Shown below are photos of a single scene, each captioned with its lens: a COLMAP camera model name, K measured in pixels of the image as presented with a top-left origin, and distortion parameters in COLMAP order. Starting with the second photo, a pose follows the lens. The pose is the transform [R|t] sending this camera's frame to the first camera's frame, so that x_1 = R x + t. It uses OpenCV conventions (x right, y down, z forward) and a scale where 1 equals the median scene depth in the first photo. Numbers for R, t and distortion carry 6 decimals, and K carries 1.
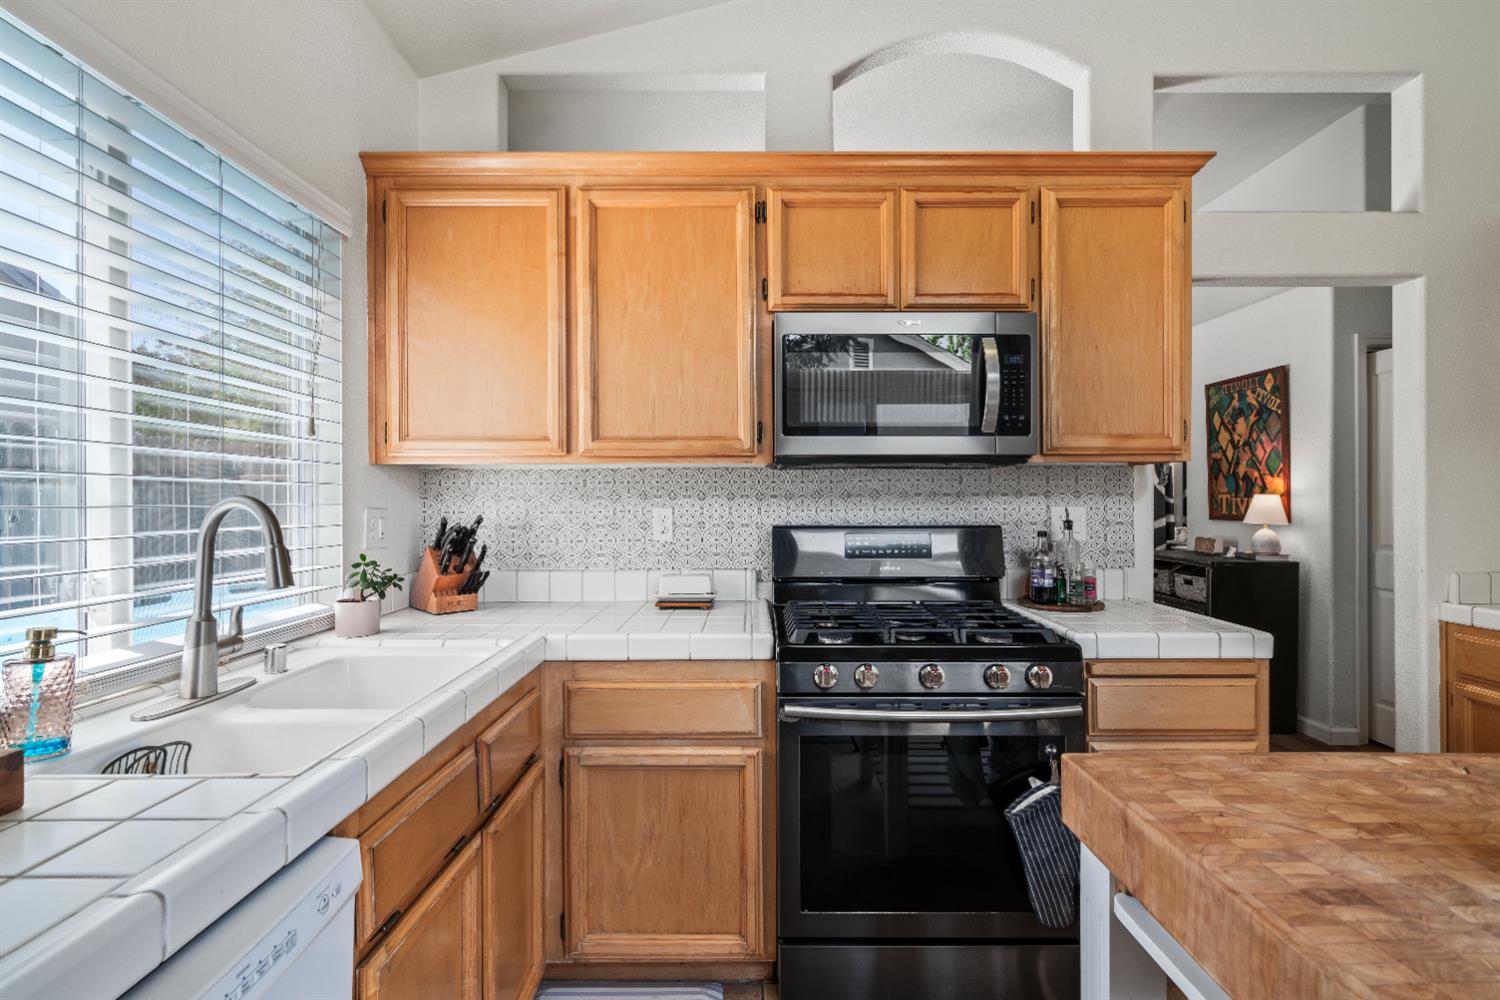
lens RADIAL K [[661.6, 0, 758.1], [0, 661.6, 499.6], [0, 0, 1]] dist [-0.001714, -0.000357]
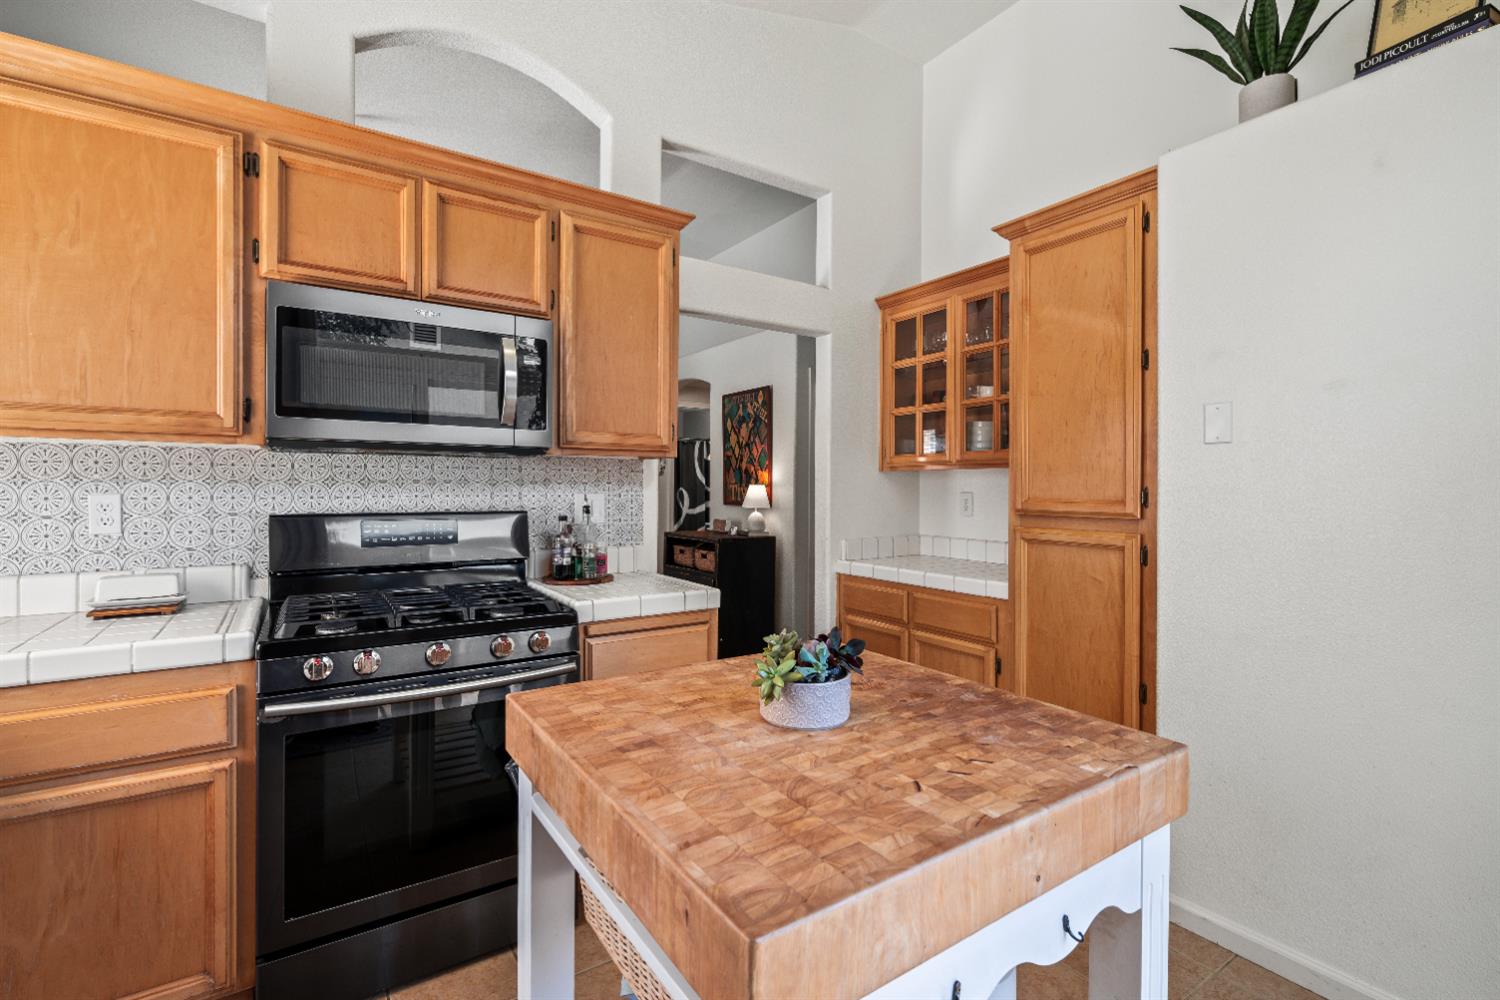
lens RADIAL K [[668.0, 0, 750.1], [0, 668.0, 488.5], [0, 0, 1]] dist [-0.002722, 0.000043]
pose [[0.831507, 0.006130, 0.555480, 0.067443], [-0.006828, 0.999976, -0.000815, 0.000548], [-0.555472, -0.003116, 0.831530, -0.127711]]
